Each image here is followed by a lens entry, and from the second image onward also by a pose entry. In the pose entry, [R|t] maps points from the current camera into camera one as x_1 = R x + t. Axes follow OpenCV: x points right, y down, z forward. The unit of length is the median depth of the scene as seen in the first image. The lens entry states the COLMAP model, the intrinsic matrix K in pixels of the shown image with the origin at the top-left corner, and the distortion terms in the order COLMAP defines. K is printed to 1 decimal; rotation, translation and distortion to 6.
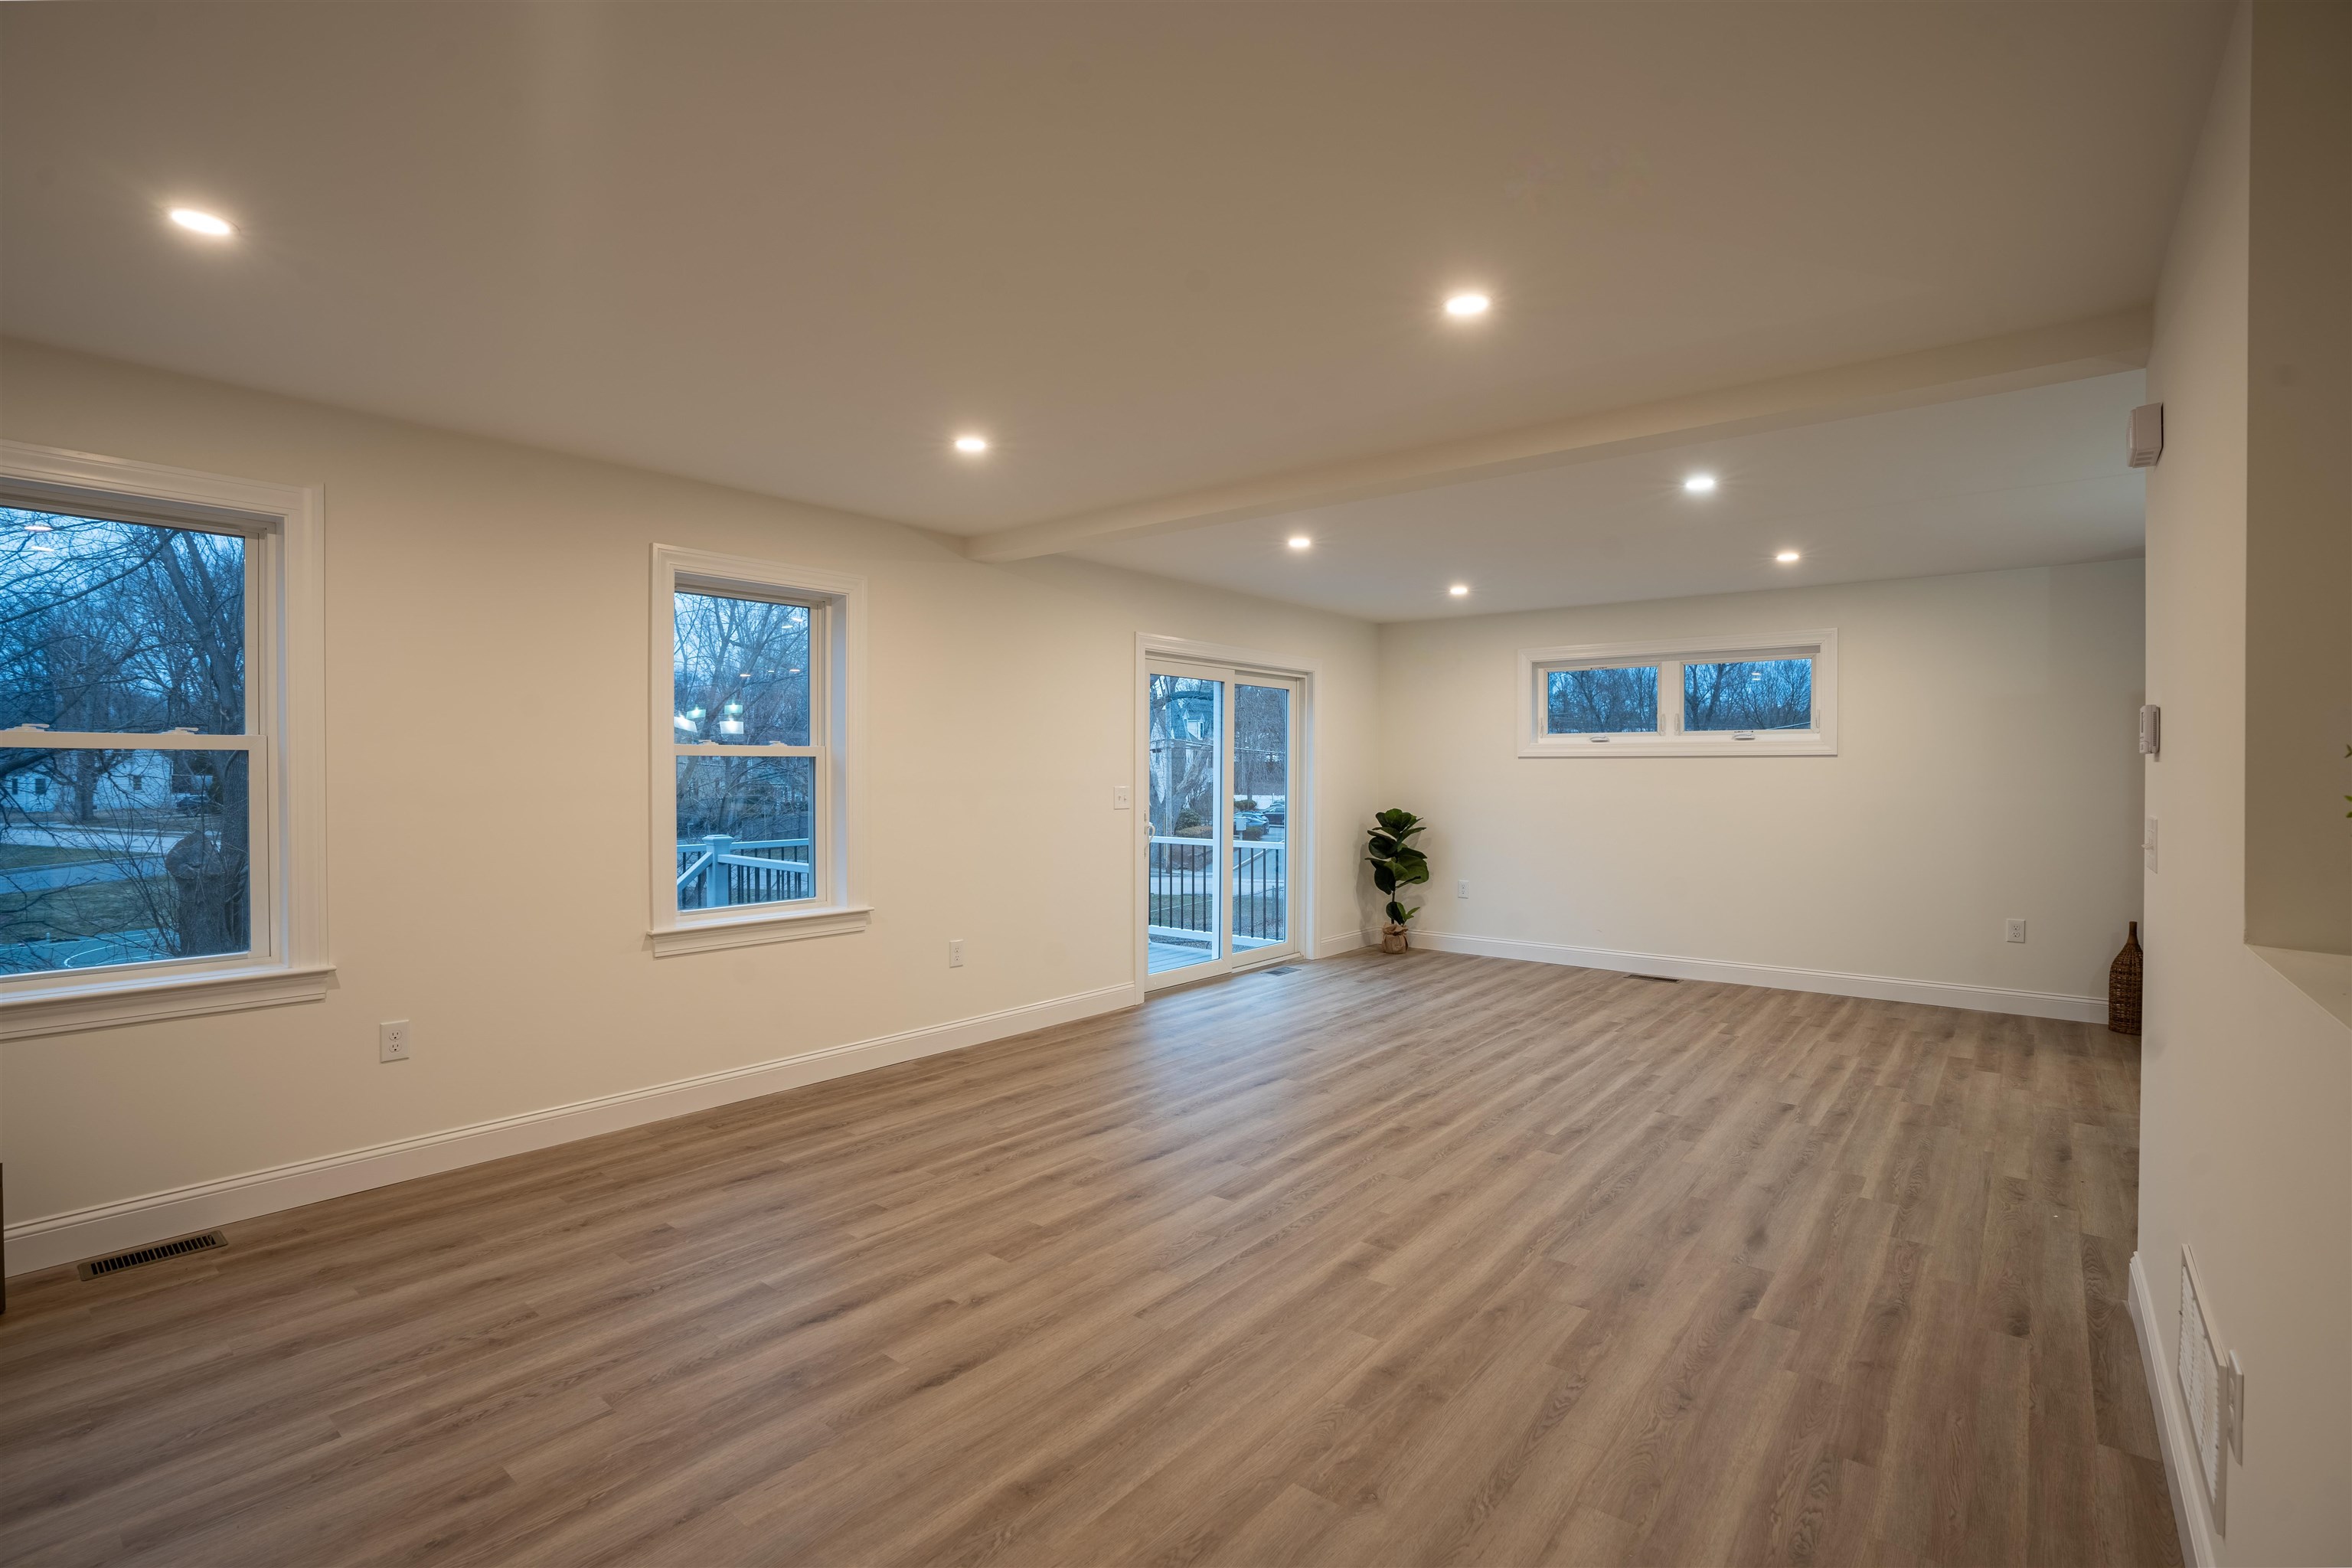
lens RADIAL K [[1084.7, 0, 1163.4], [0, 1084.7, 780.4], [0, 0, 1]] dist [-0.070236, 0.025639]
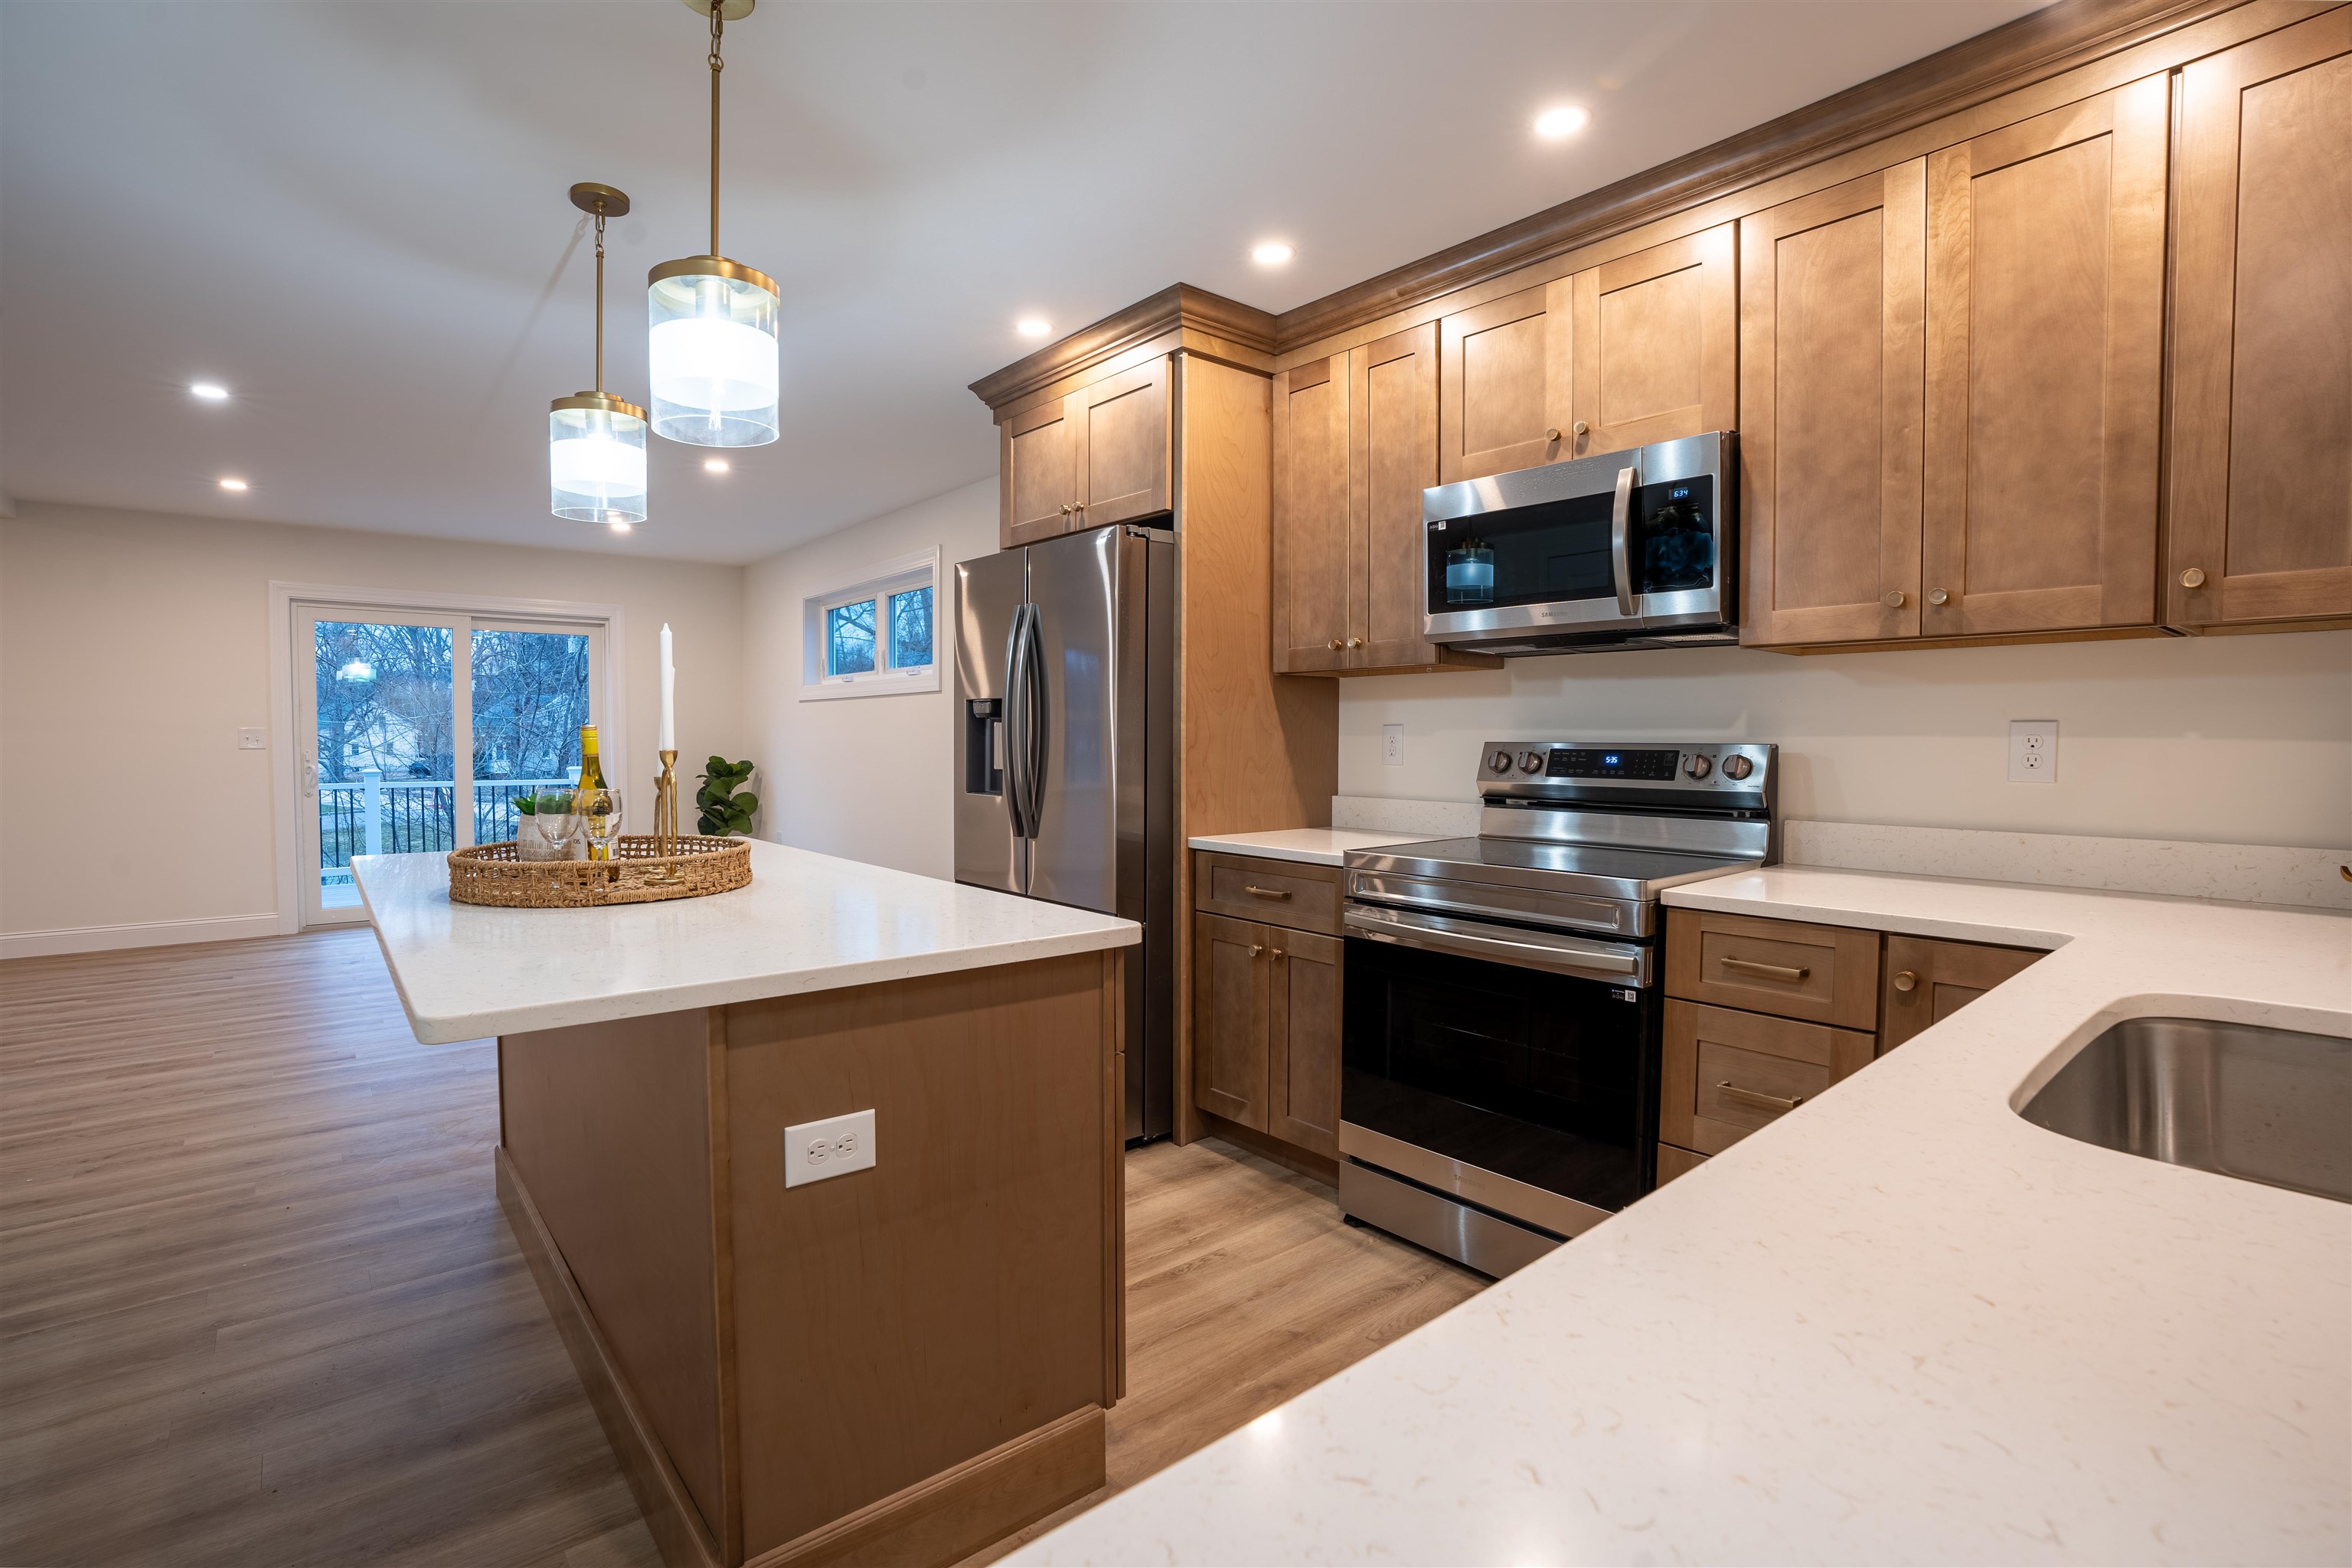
lens RADIAL K [[1092.4, 0, 1158.8], [0, 1092.4, 777.4], [0, 0, 1]] dist [-0.073734, 0.030492]
pose [[0.982152, 0.006171, -0.187989, 1.654207], [-0.000815, 0.999592, 0.028555, 0.036284], [0.188089, -0.027893, 0.981756, 0.252621]]
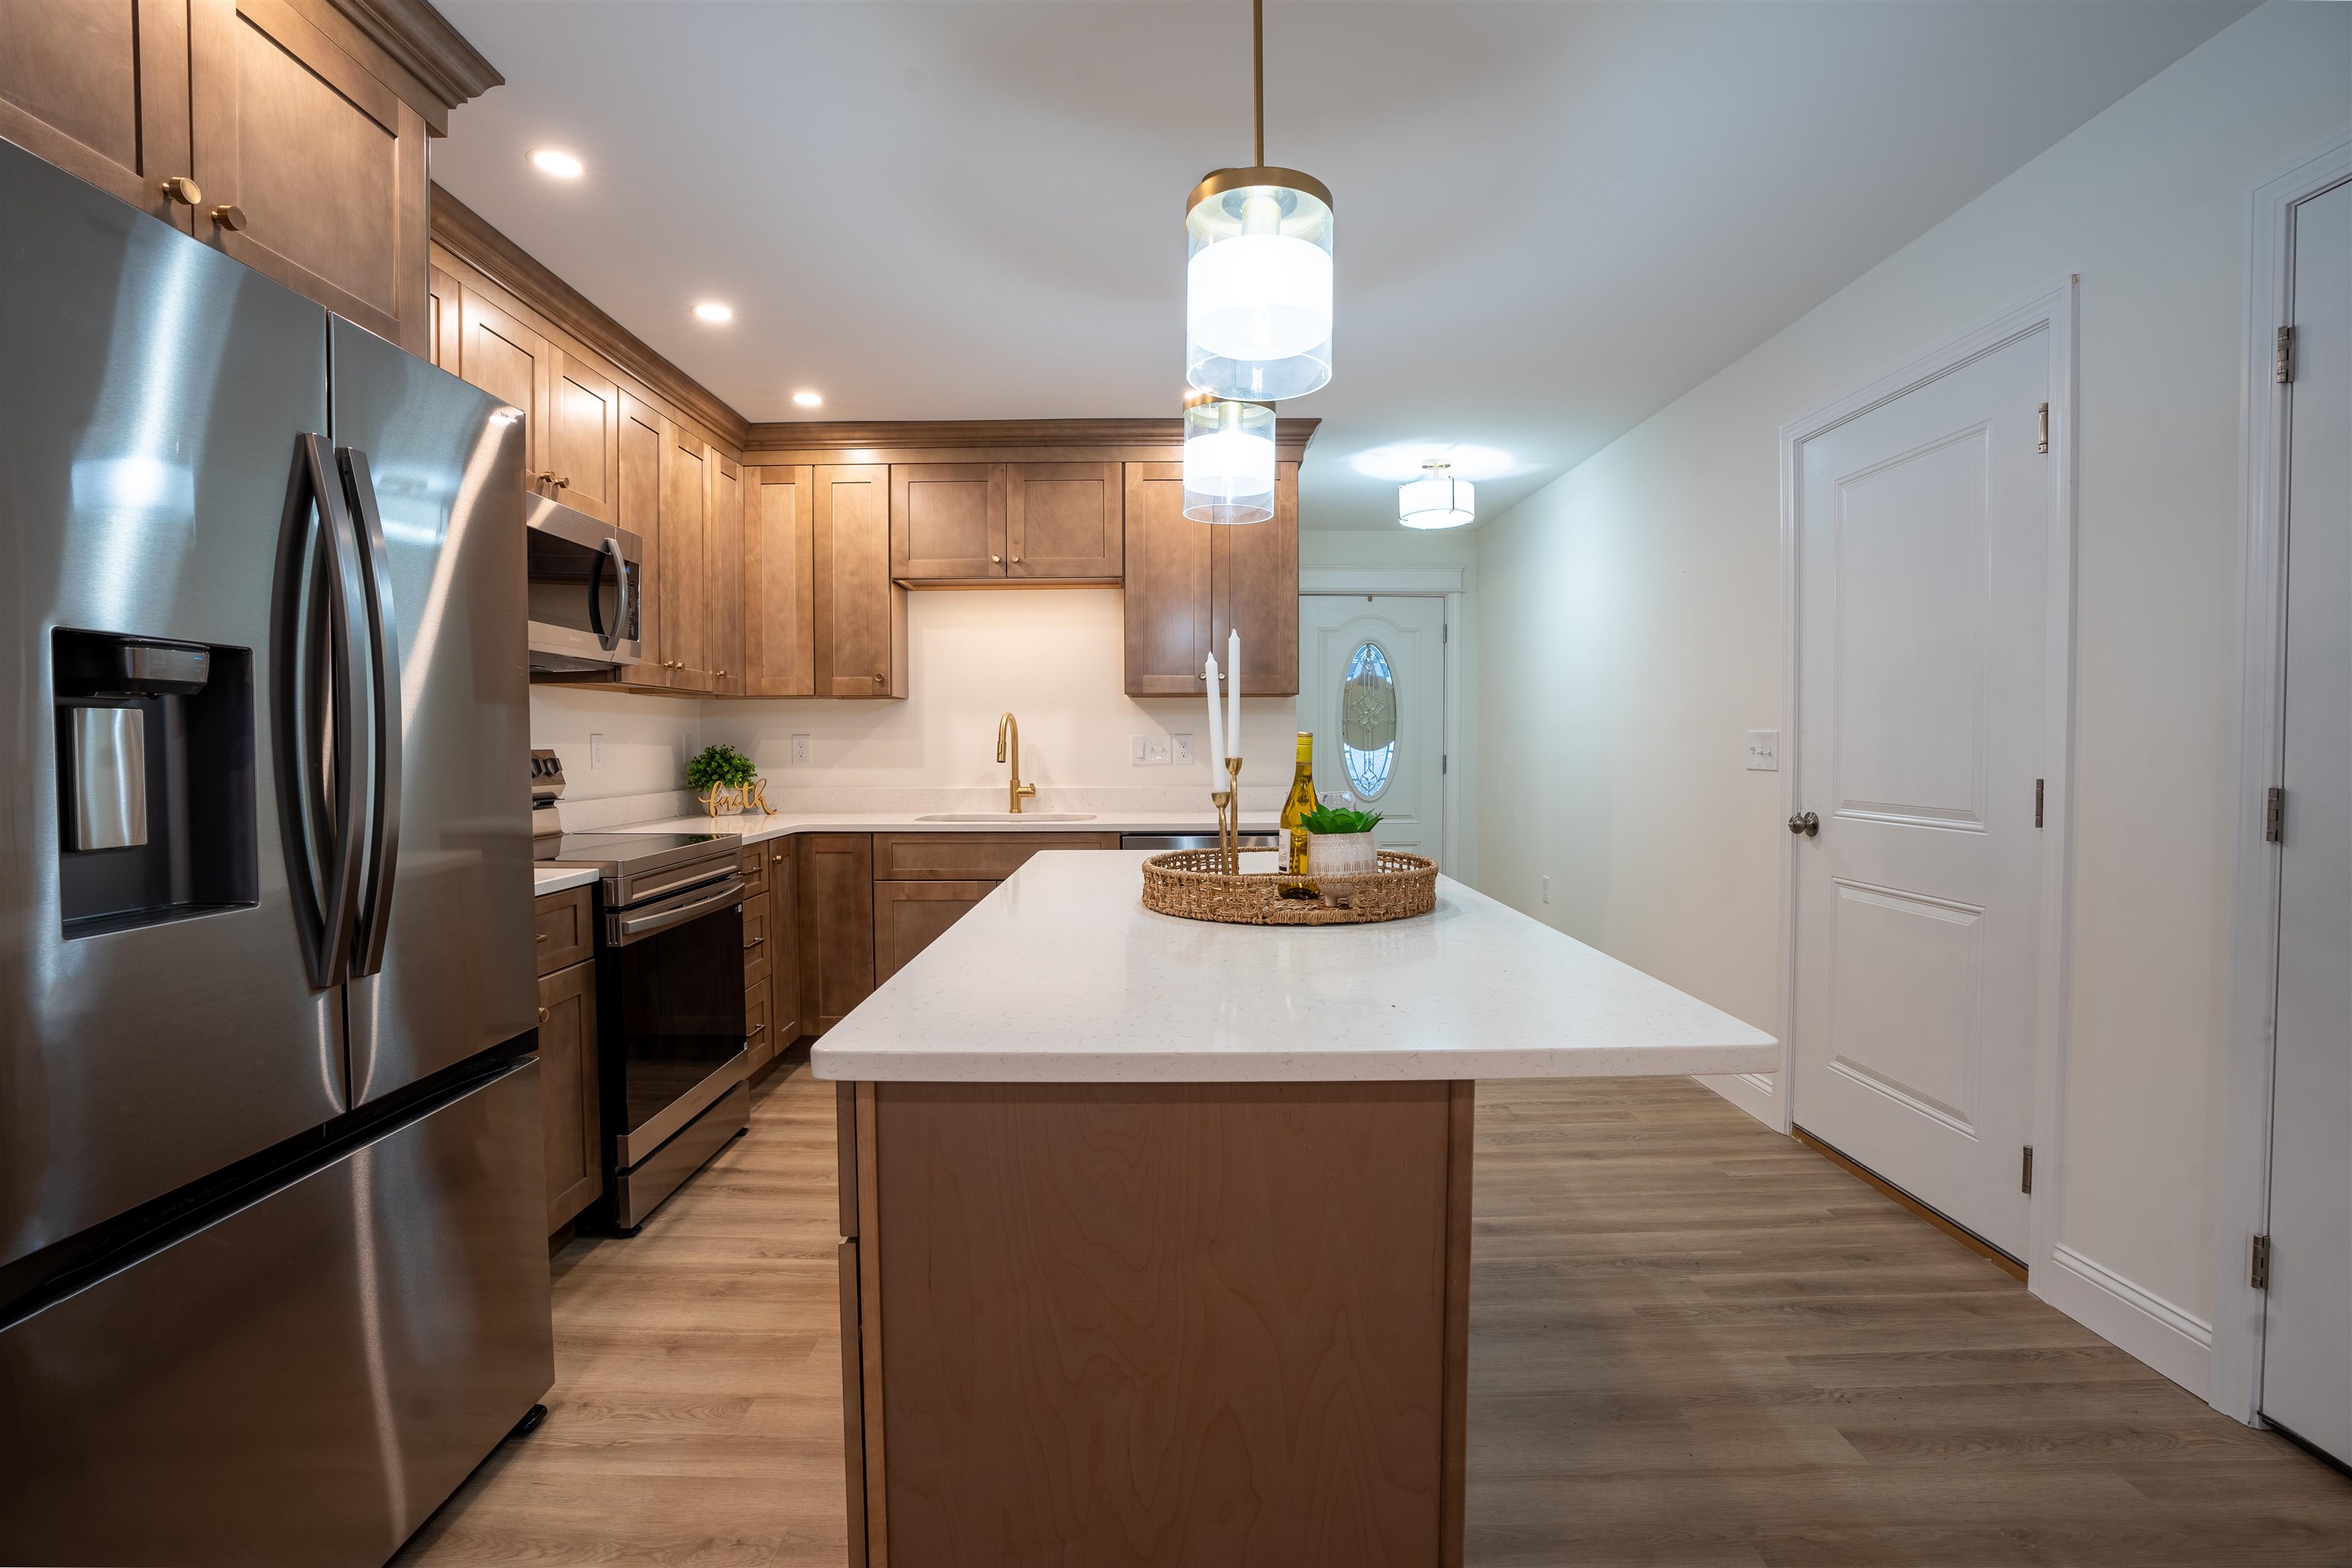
lens RADIAL K [[1084.7, 0, 1163.4], [0, 1084.7, 780.4], [0, 0, 1]] dist [-0.070236, 0.025639]
pose [[-0.635134, -0.026298, 0.771954, 0.891477], [0.010464, 0.999036, 0.042643, 0.027112], [-0.772331, 0.035161, -0.634247, 1.135028]]
